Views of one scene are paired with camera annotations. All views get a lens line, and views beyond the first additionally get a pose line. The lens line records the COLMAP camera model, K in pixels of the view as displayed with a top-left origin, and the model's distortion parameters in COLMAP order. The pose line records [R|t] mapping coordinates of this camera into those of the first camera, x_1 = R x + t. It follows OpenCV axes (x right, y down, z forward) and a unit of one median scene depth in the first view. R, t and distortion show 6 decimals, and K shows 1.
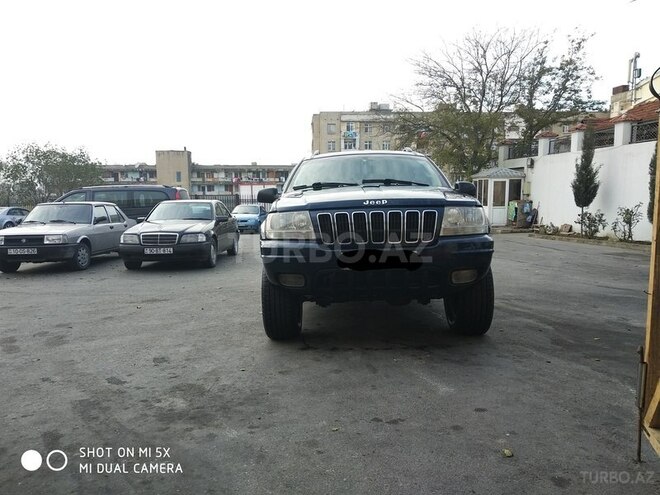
lens RADIAL K [[502.5, 0, 330.0], [0, 502.5, 247.5], [0, 0, 1]] dist [-0.000248, -0.006009]
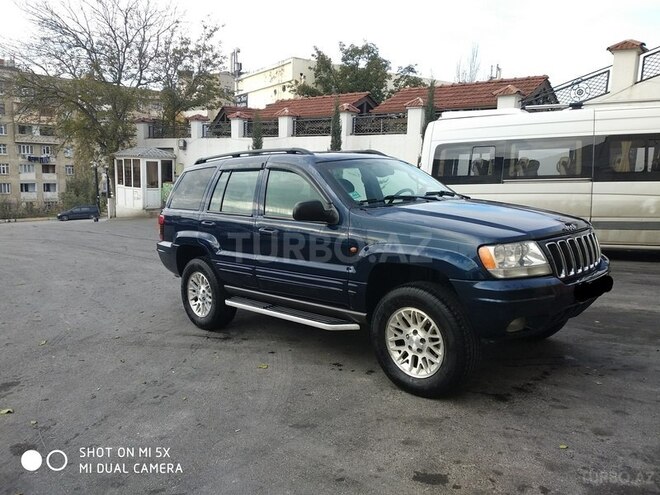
lens RADIAL K [[497.0, 0, 330.0], [0, 497.0, 247.5], [0, 0, 1]] dist [0.029713, -0.002848]
pose [[0.688721, -0.097311, 0.718466, -0.130406], [0.058702, 0.995183, 0.078519, -0.023188], [-0.722646, -0.011903, 0.691116, 0.089953]]
